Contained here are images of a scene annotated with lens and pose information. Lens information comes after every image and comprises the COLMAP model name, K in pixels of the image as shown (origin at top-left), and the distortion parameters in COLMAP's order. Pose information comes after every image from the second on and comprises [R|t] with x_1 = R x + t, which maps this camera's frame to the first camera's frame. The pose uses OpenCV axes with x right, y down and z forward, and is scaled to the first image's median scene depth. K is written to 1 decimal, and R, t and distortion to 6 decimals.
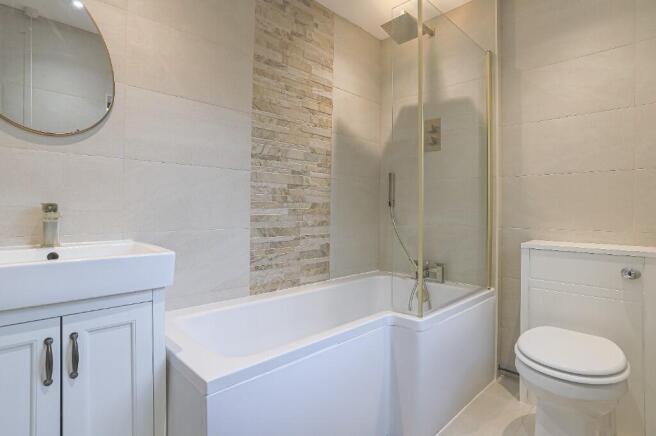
lens RADIAL K [[333.2, 0, 325.1], [0, 333.2, 207.7], [0, 0, 1]] dist [-0.011965, 0.001792]
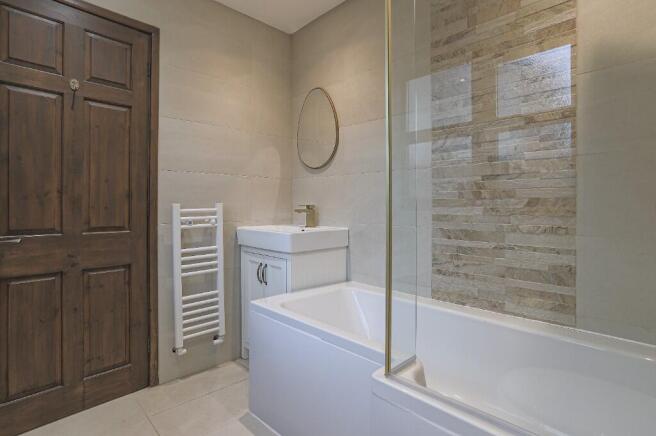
lens RADIAL K [[333.2, 0, 325.1], [0, 333.2, 207.7], [0, 0, 1]] dist [-0.011965, 0.001792]
pose [[0.015409, -0.002853, -0.999877, 0.633514], [0.003743, 0.999989, -0.002795, 0.005093], [0.999874, -0.003699, 0.015419, 0.594792]]
